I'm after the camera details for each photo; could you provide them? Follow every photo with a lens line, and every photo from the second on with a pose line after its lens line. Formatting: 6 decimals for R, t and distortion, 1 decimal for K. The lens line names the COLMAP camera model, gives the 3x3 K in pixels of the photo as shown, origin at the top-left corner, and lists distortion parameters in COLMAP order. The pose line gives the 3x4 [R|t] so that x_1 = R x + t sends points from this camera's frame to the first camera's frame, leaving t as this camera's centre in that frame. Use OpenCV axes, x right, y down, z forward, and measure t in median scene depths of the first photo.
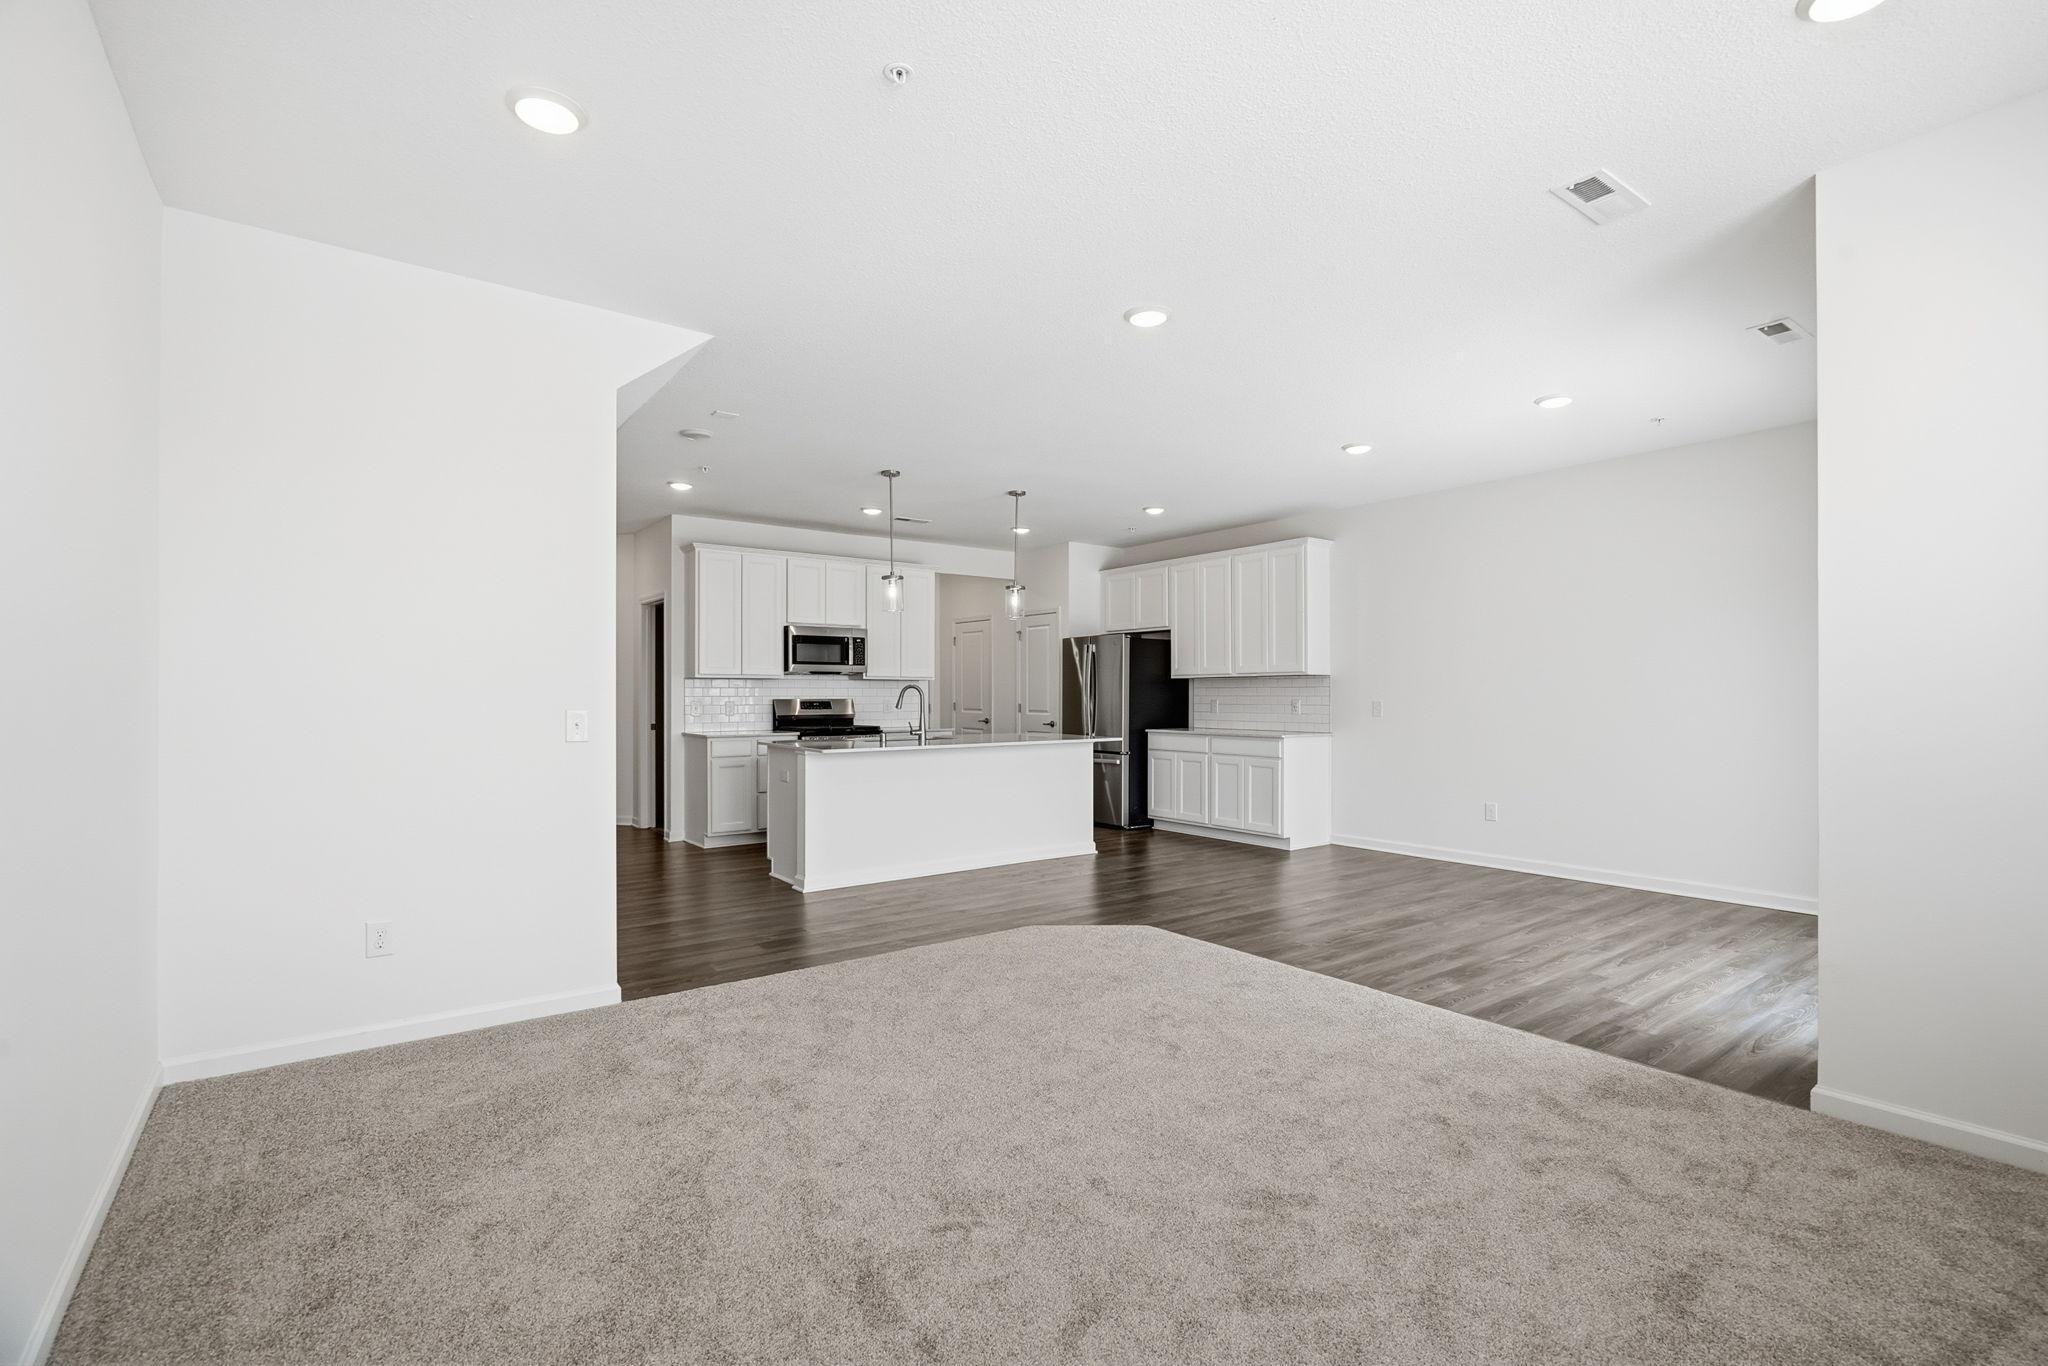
lens RADIAL K [[946.0, 0, 1034.2], [0, 946.0, 686.1], [0, 0, 1]] dist [0.000879, 0.000108]
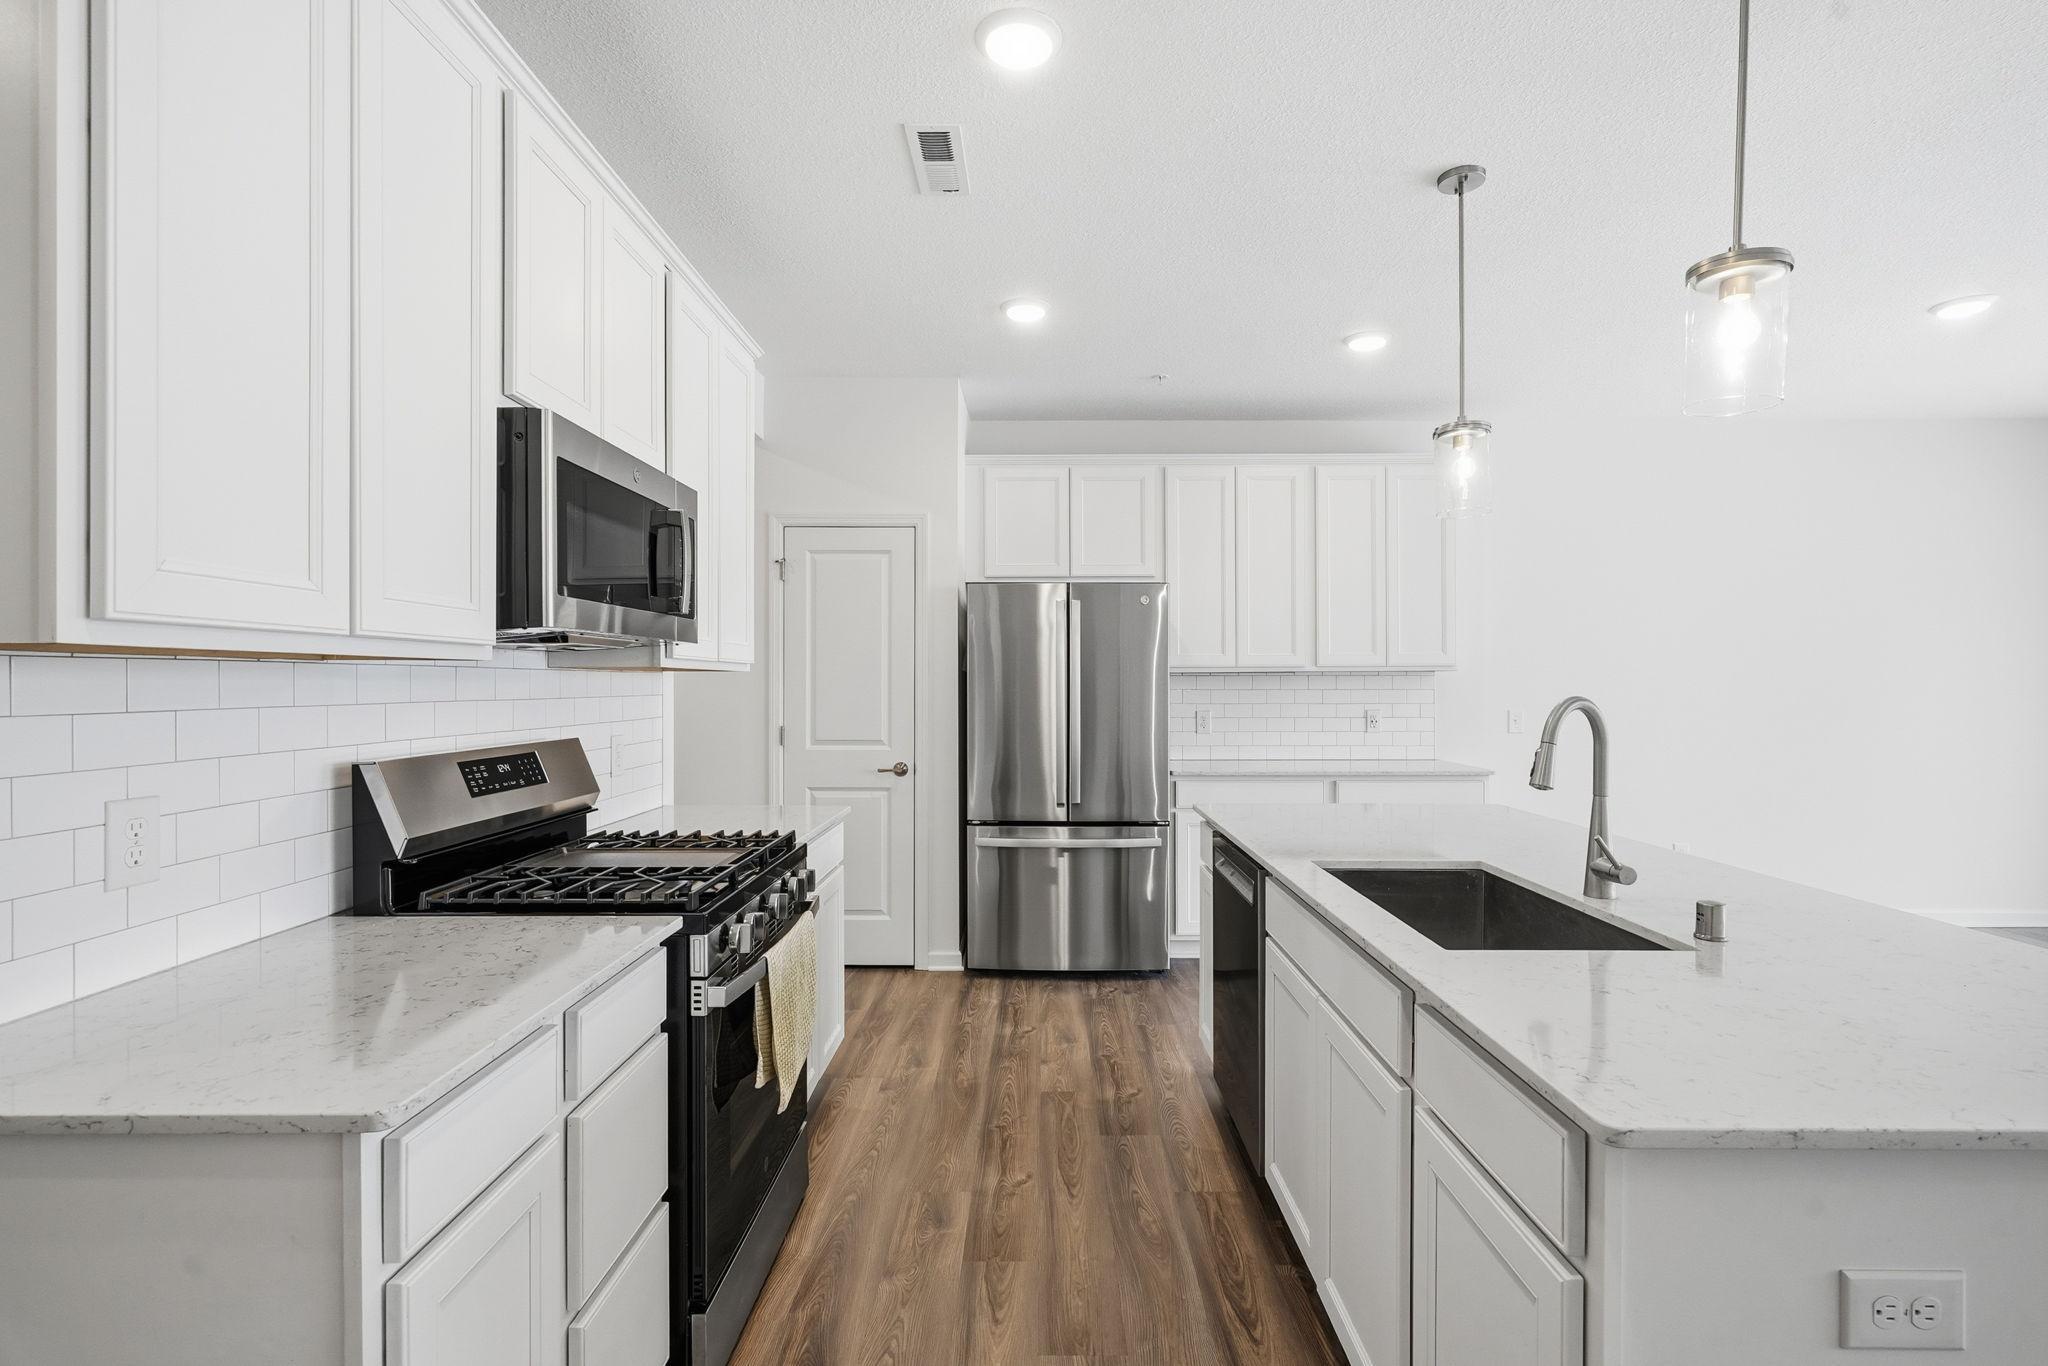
lens RADIAL K [[946.0, 0, 1030.6], [0, 946.0, 690.9], [0, 0, 1]] dist [0.000879, 0.000108]
pose [[0.615408, -0.007145, 0.788176, -0.343205], [-0.003750, 0.999921, 0.011993, -0.004483], [-0.788200, -0.010336, 0.615333, 0.755900]]
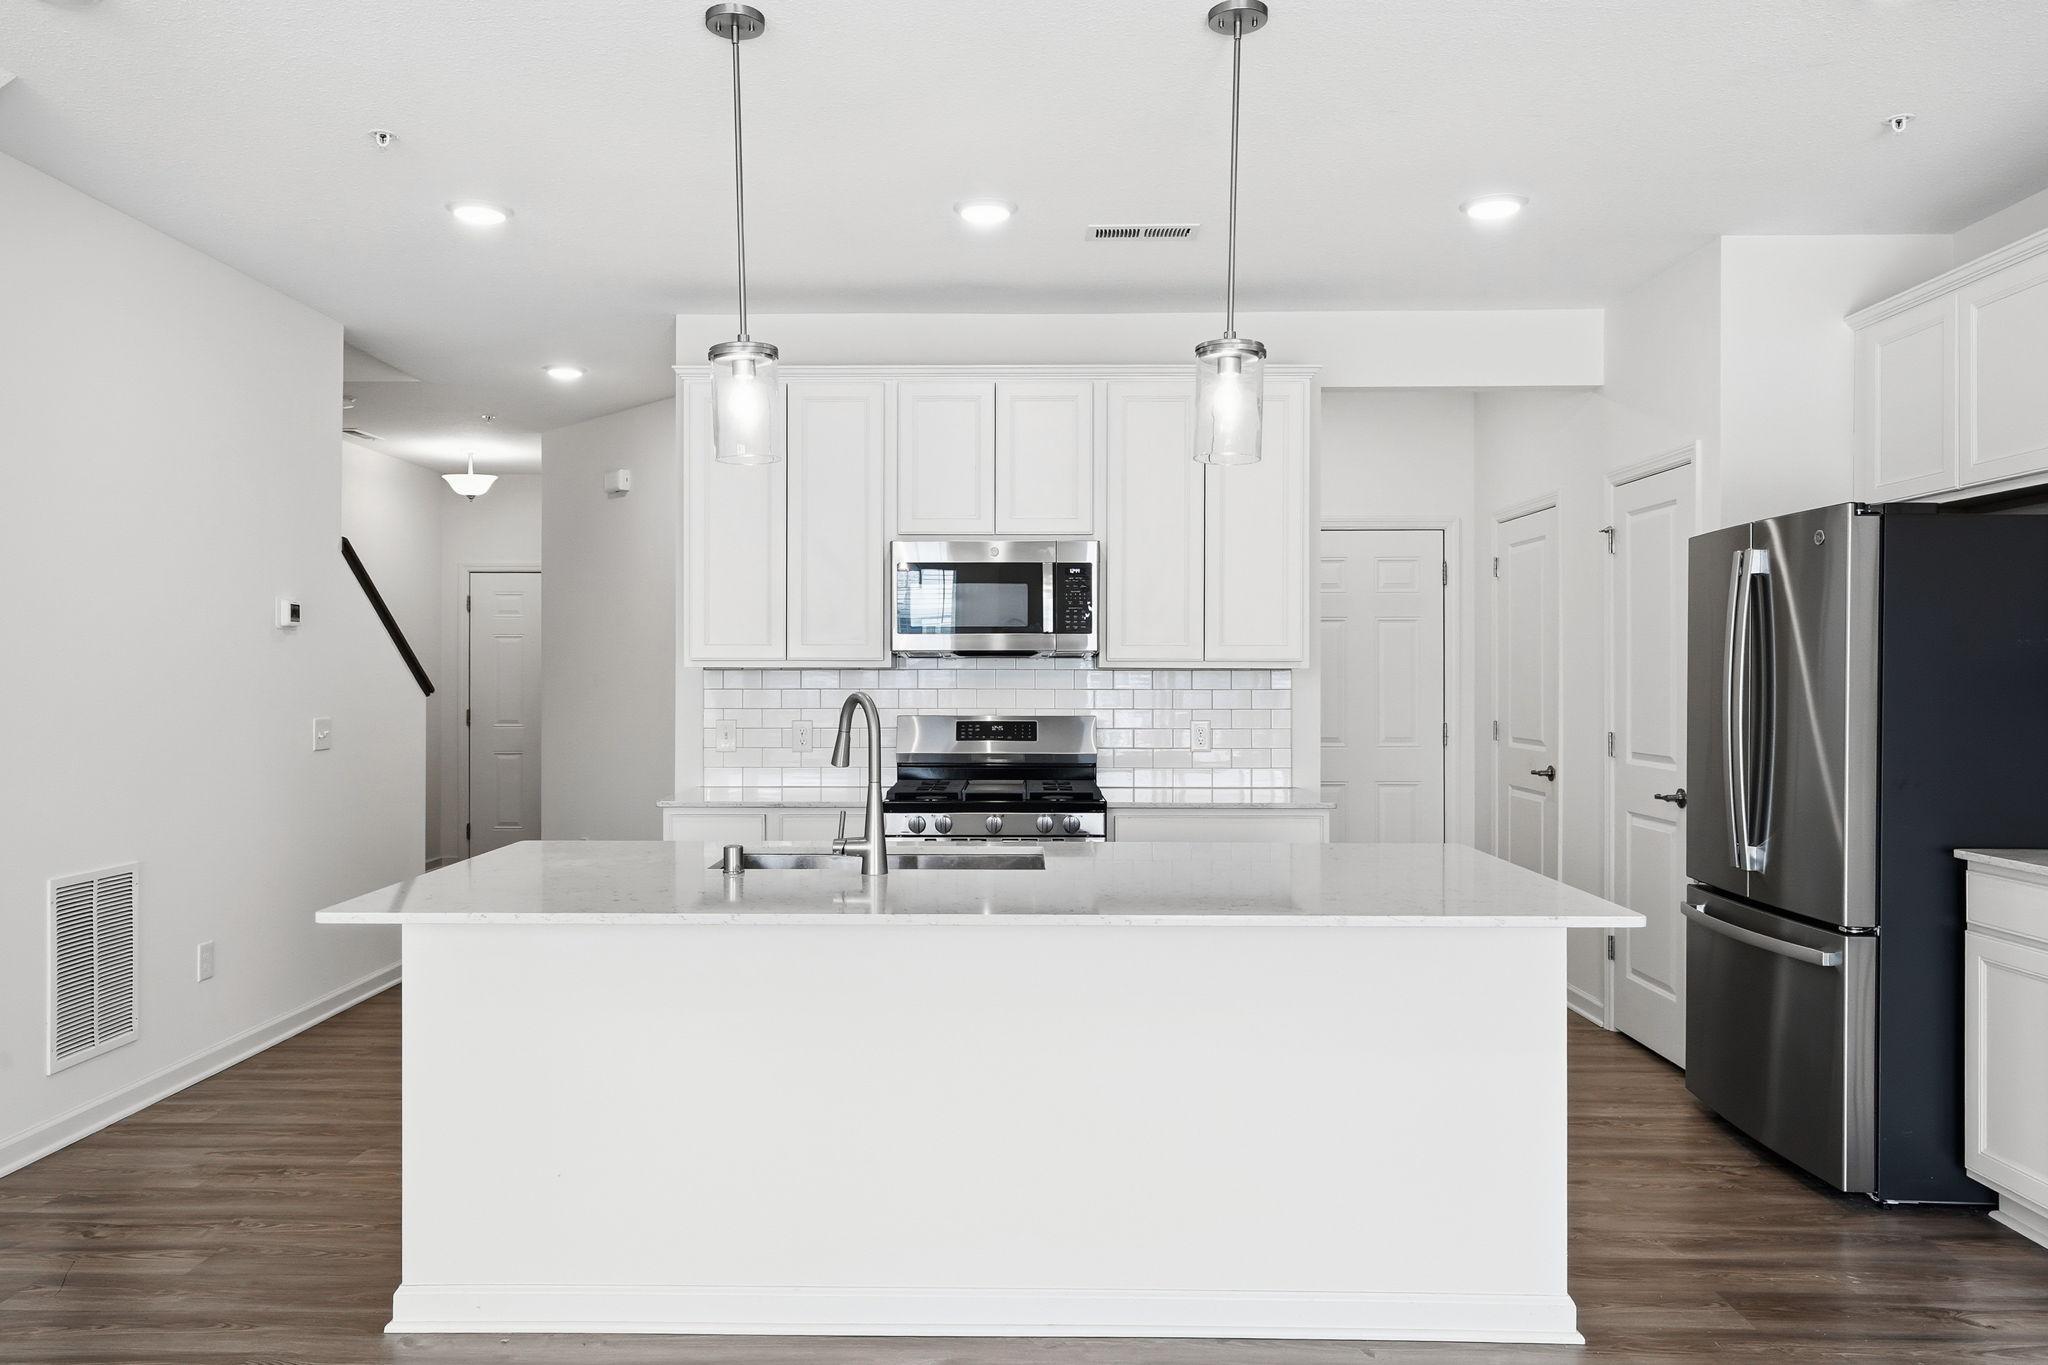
lens RADIAL K [[1407.5, 0, 1009.7], [0, 1407.5, 675.1], [0, 0, 1]] dist [0.025631, 0.002519]
pose [[0.787208, -0.001036, -0.616687, 0.158738], [0.003063, 0.999993, 0.002229, -0.005940], [0.616680, -0.003644, 0.787206, 0.521988]]
